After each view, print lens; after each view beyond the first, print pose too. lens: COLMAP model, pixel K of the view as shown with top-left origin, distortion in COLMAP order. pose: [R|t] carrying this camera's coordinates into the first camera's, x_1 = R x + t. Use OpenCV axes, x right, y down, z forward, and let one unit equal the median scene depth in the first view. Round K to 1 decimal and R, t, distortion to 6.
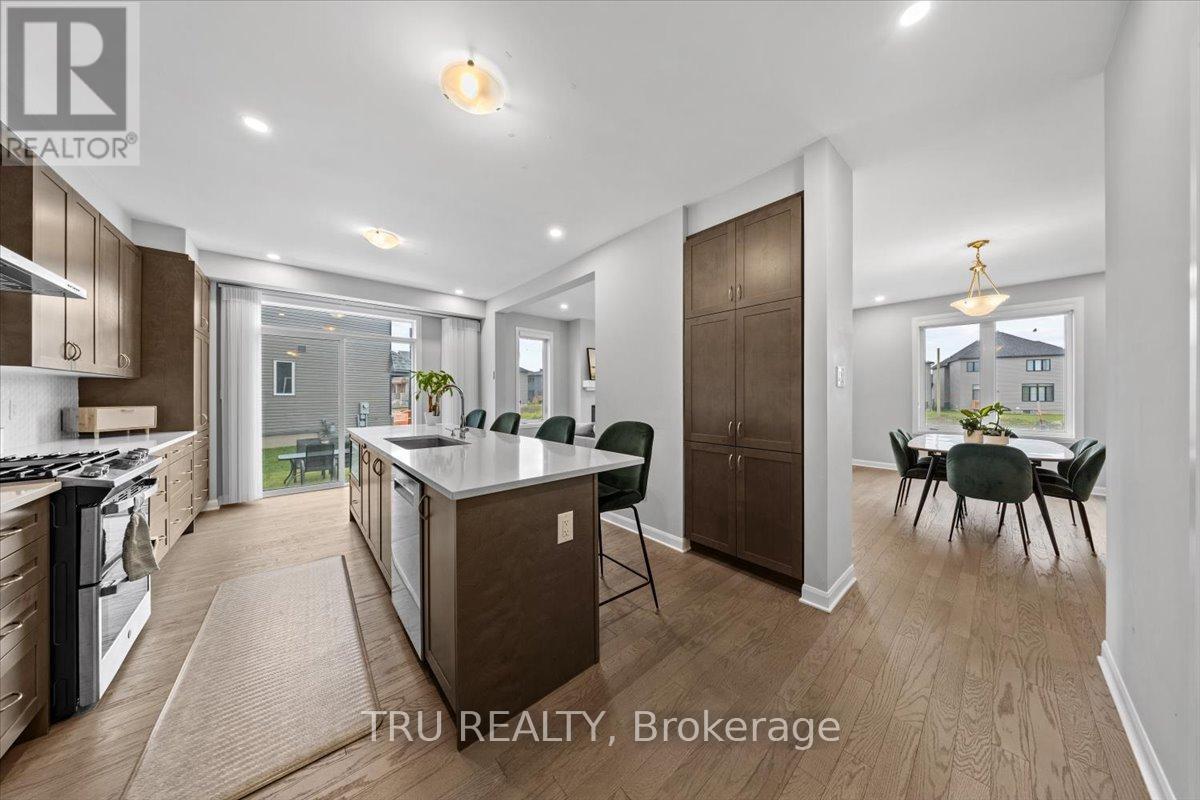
lens RADIAL K [[453.9, 0, 601.0], [0, 453.9, 396.9], [0, 0, 1]] dist [-0.018782, -0.000247]
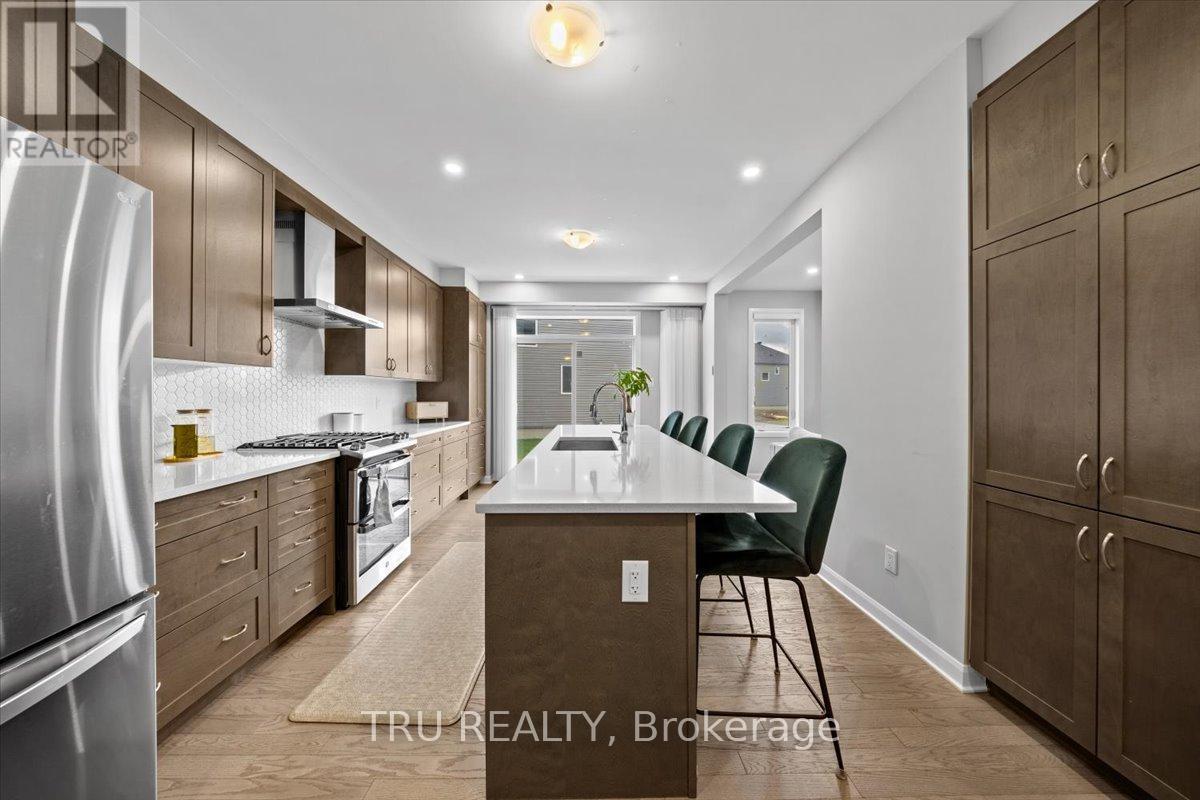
lens RADIAL K [[453.9, 0, 601.0], [0, 453.9, 396.9], [0, 0, 1]] dist [-0.018782, -0.000247]
pose [[0.673782, 0.005964, -0.738906, 0.306051], [-0.004998, 0.999981, 0.003513, -0.001746], [0.738913, 0.001326, 0.673799, 0.366633]]
